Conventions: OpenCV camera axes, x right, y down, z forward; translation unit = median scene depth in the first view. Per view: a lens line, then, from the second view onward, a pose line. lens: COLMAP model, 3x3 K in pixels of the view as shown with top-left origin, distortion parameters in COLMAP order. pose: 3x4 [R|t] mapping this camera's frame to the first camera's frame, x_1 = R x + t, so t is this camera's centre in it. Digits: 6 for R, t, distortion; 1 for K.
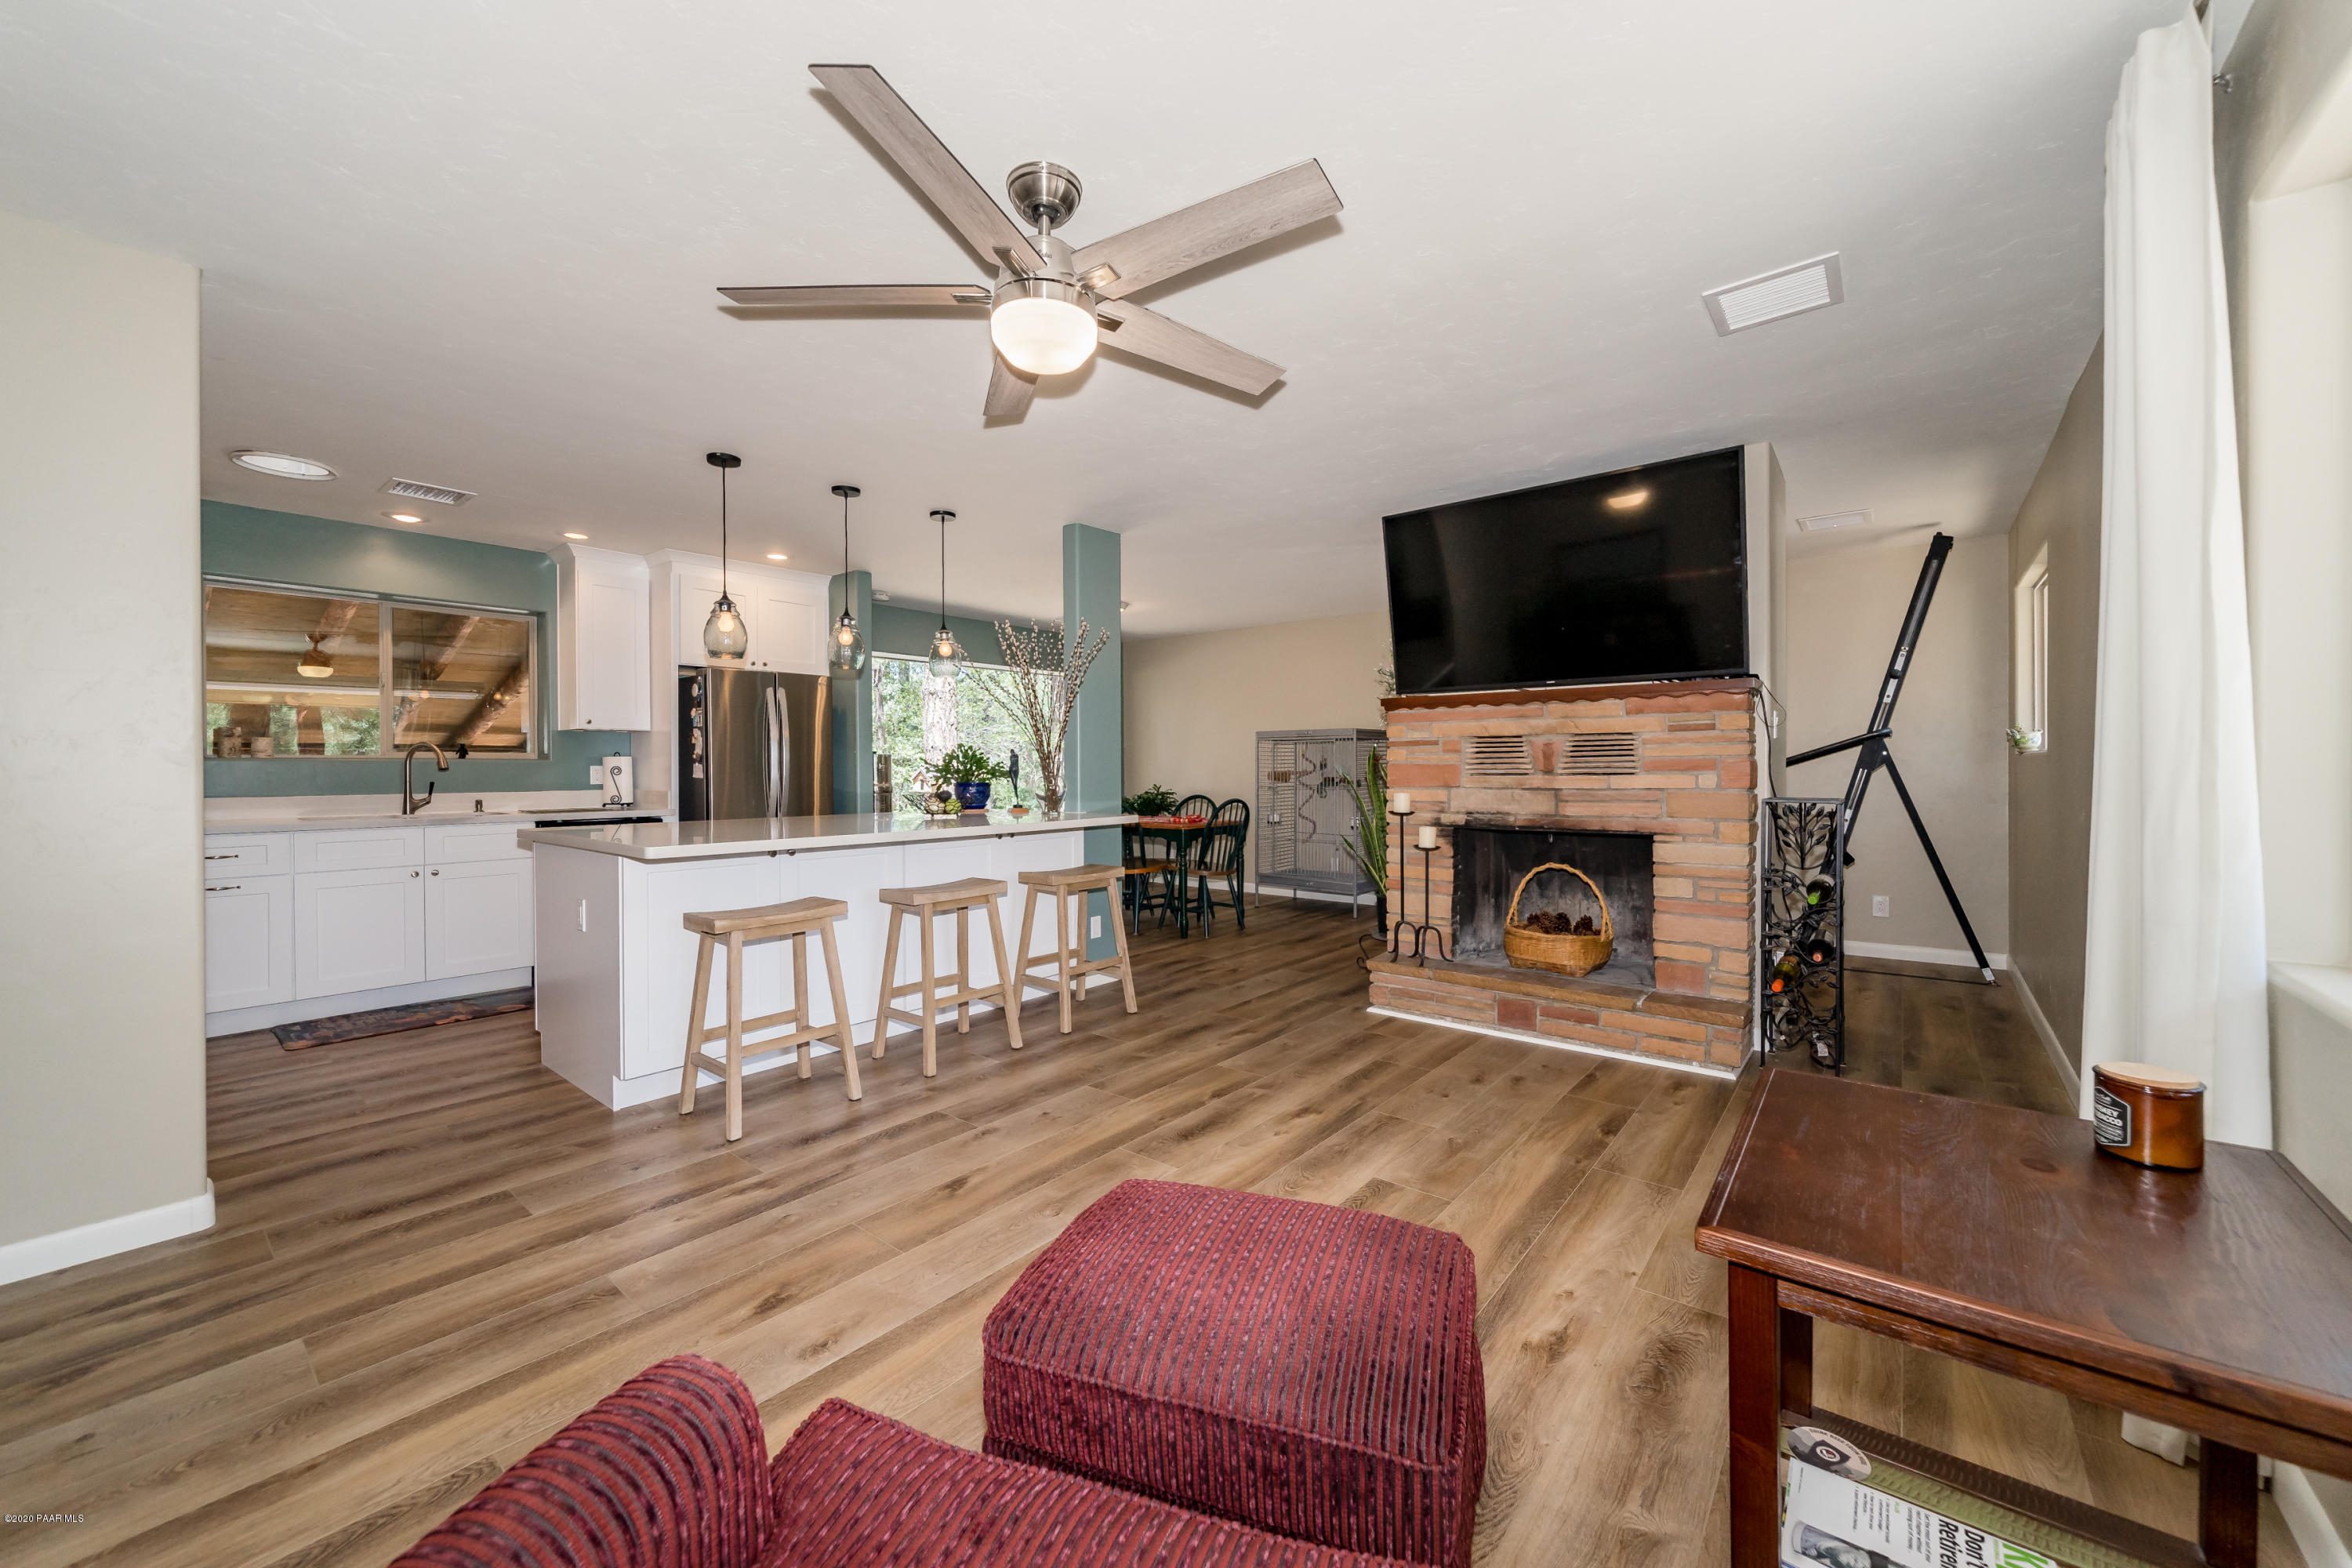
lens RADIAL K [[895.7, 0, 1176.0], [0, 895.7, 784.0], [0, 0, 1]] dist [-0.000871, -0.000031]
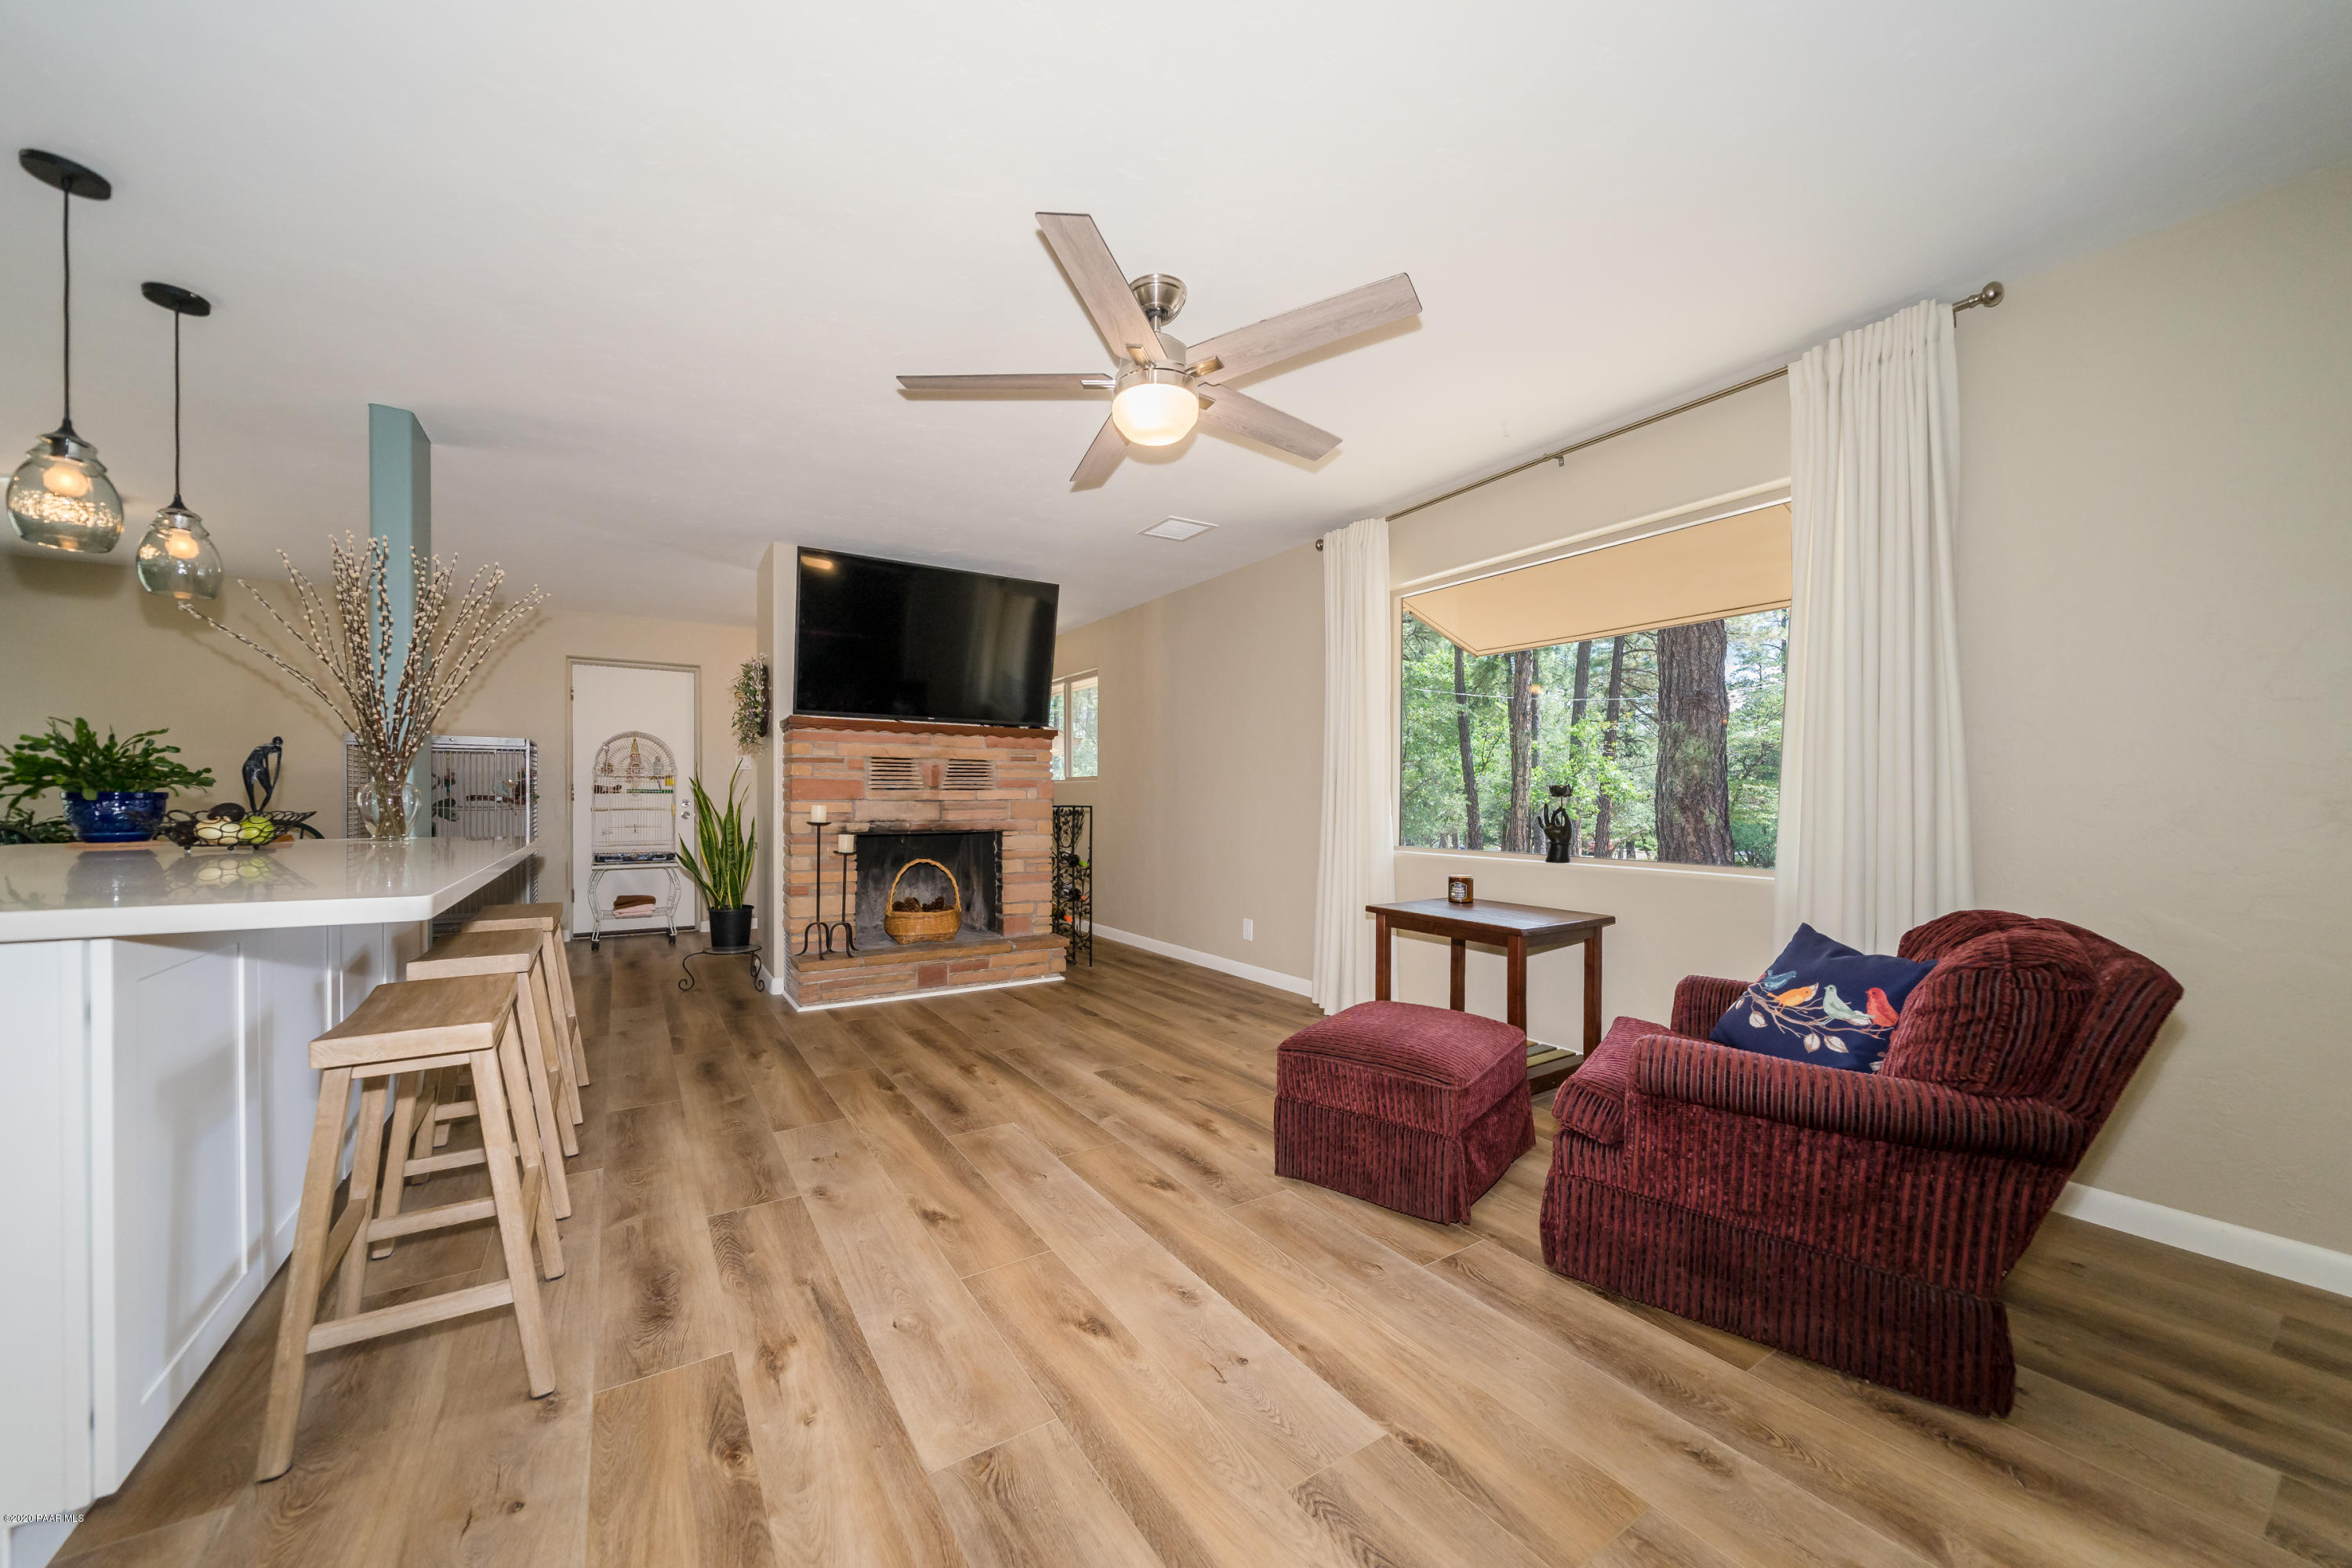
lens RADIAL K [[829.7, 0, 1122.0], [0, 829.7, 813.5], [0, 0, 1]] dist [-0.001355, -0.000103]
pose [[0.332554, -0.010541, 0.943025, -0.711000], [0.012446, 0.999900, 0.006788, 0.022044], [-0.943002, 0.009480, 0.332652, 0.384750]]
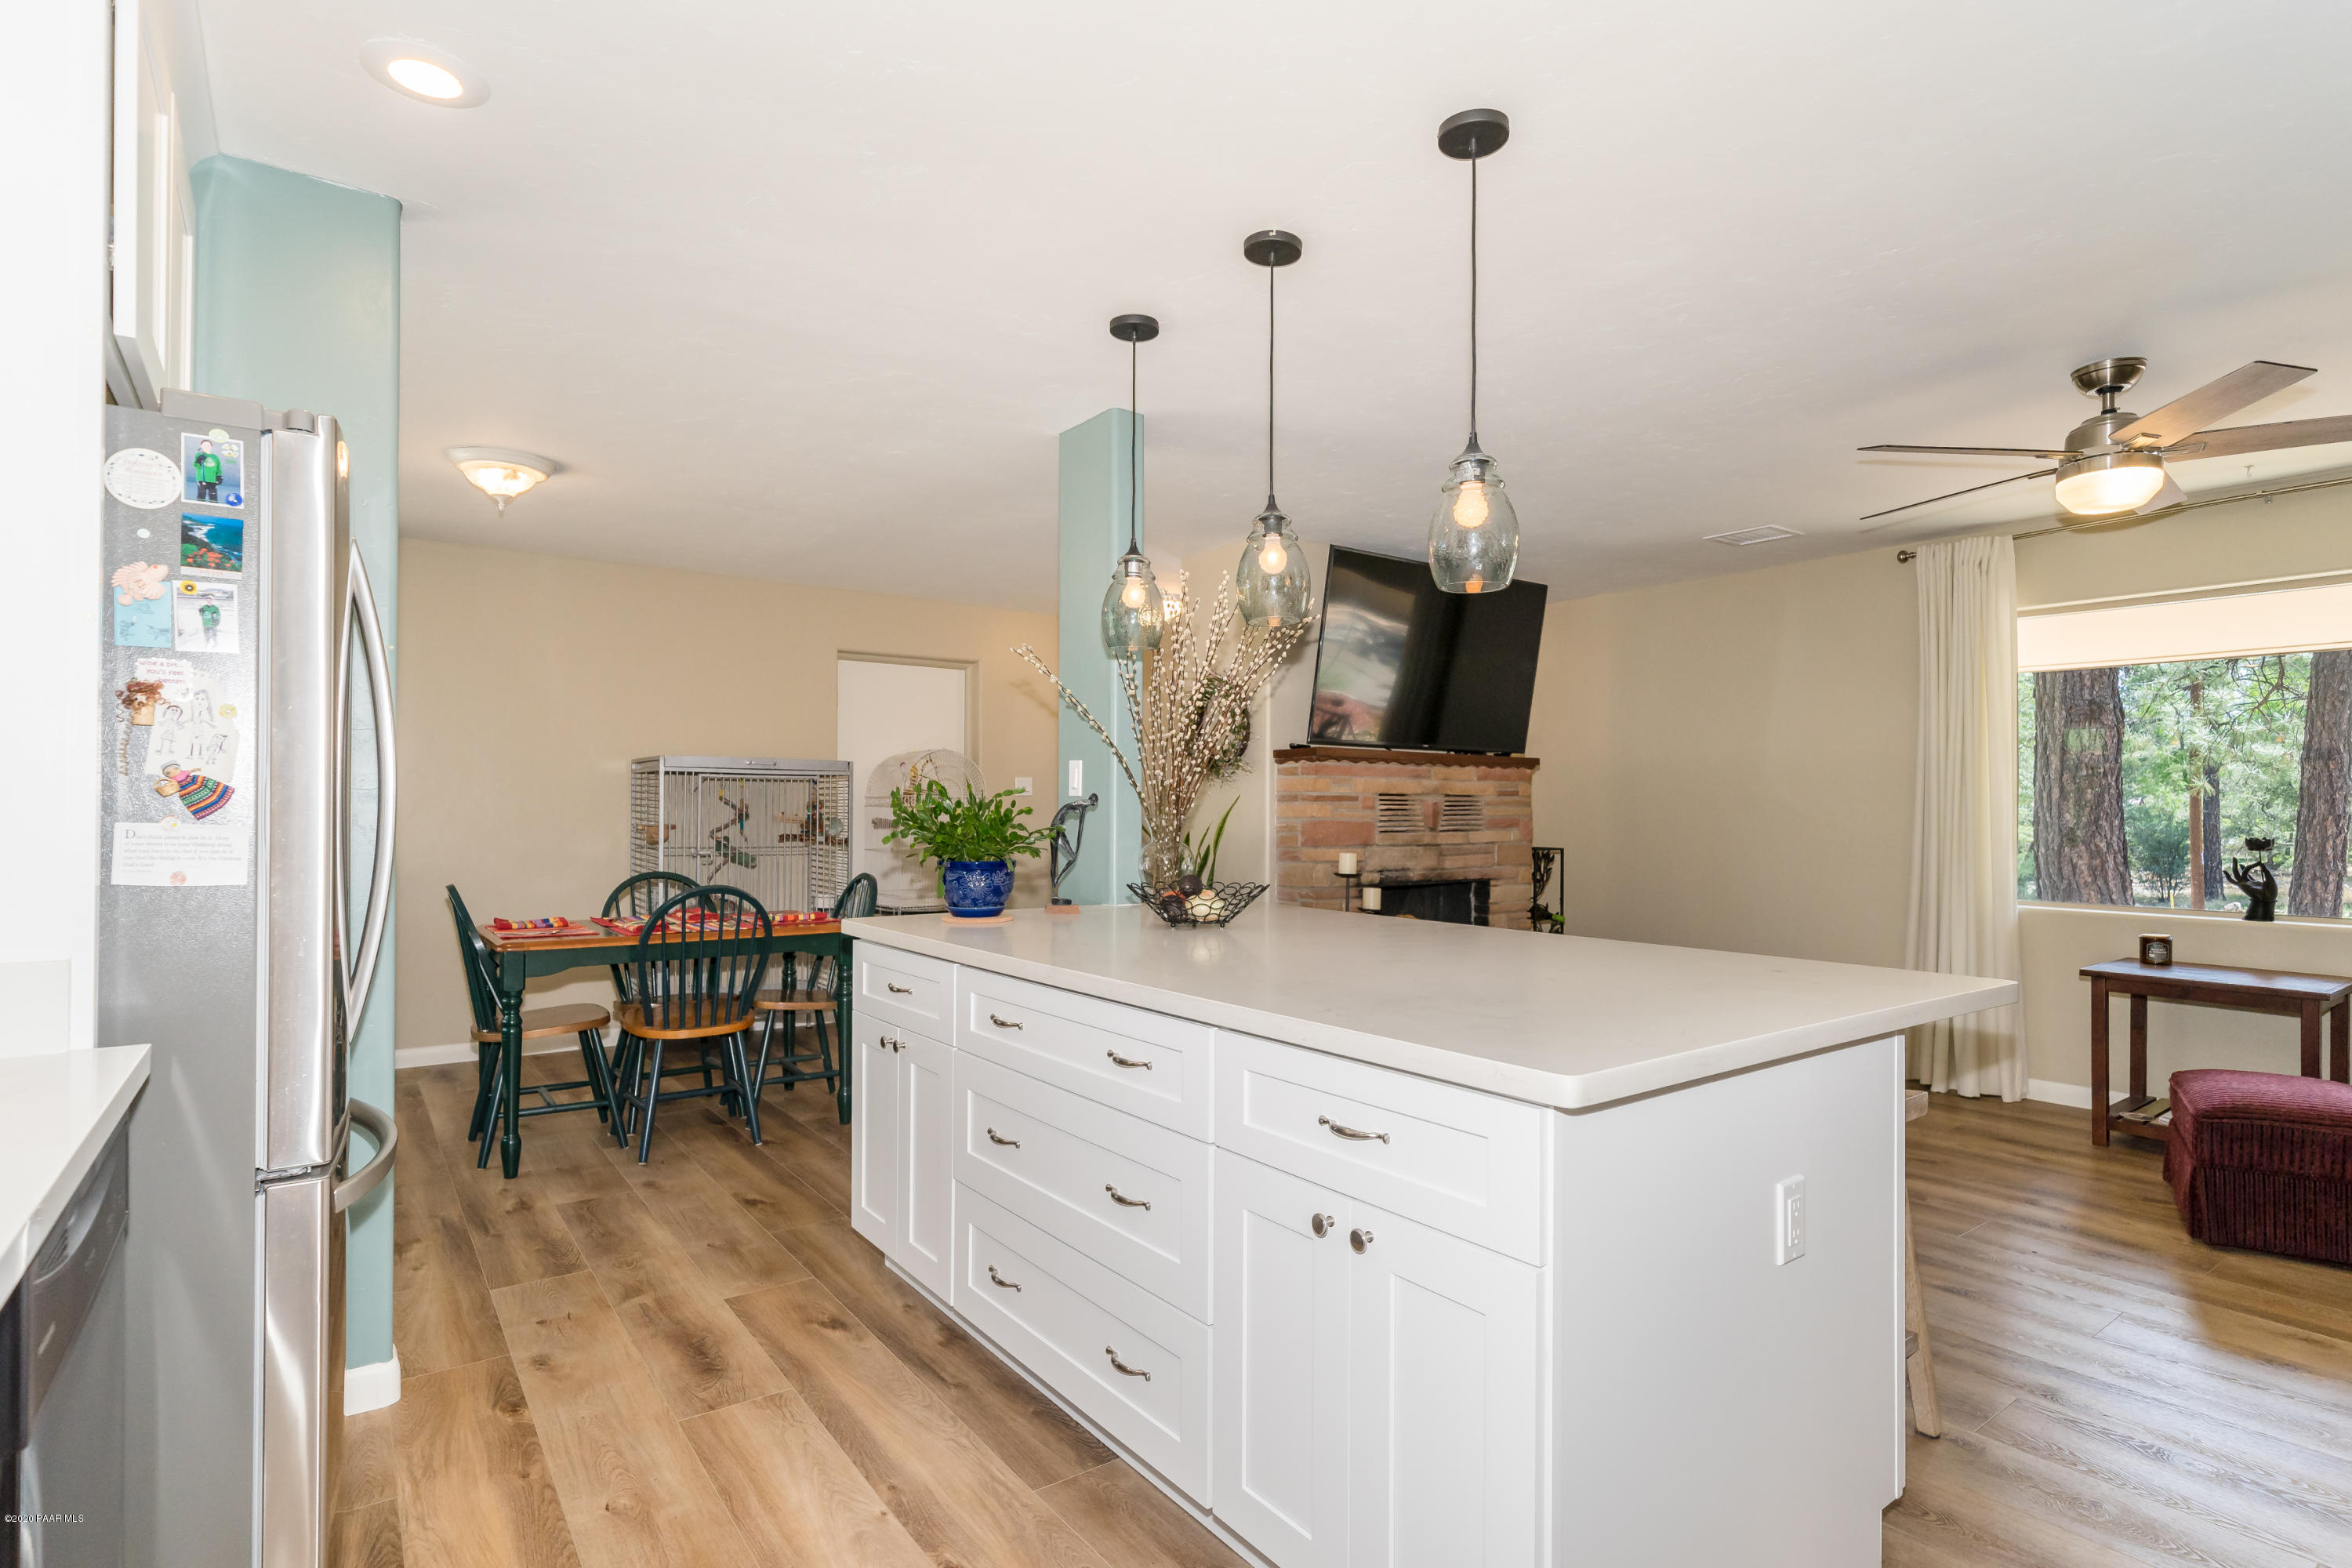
lens RADIAL K [[1168.3, 0, 1174.8], [0, 1168.3, 808.6], [0, 0, 1]] dist [-0.016238, -0.000412]
pose [[0.247689, 0.005157, 0.968826, -1.155648], [0.010515, 0.999913, -0.008010, -0.033928], [-0.968782, 0.012171, 0.247613, 1.073248]]
